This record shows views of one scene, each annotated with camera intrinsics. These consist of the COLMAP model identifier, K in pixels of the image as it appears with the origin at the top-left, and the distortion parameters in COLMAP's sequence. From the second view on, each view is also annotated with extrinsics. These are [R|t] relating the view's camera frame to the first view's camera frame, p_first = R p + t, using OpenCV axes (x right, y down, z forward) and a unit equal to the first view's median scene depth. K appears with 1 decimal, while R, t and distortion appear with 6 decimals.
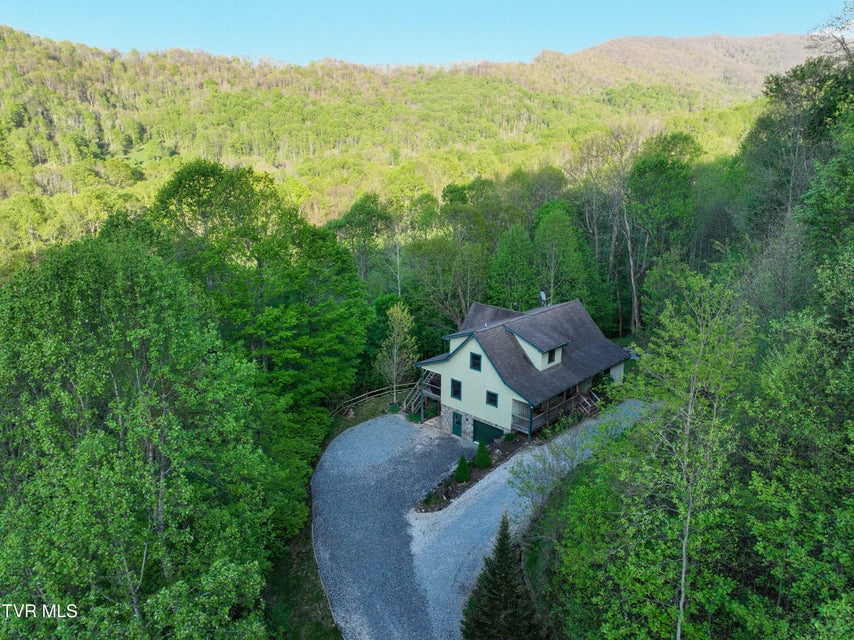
lens RADIAL K [[592.9, 0, 431.0], [0, 592.9, 317.8], [0, 0, 1]] dist [-0.005684, 0.020893]
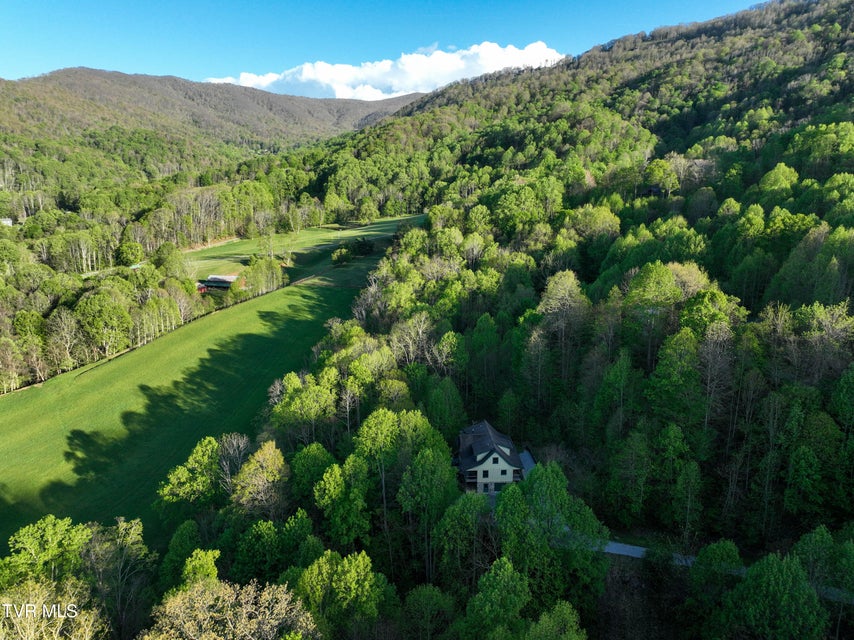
lens RADIAL K [[592.9, 0, 432.3], [0, 592.9, 317.1], [0, 0, 1]] dist [-0.005684, 0.020893]
pose [[0.674267, -0.168297, 0.719055, -0.968883], [0.197045, 0.979386, 0.044457, -0.366958], [-0.711714, 0.111710, 0.693530, -0.330639]]
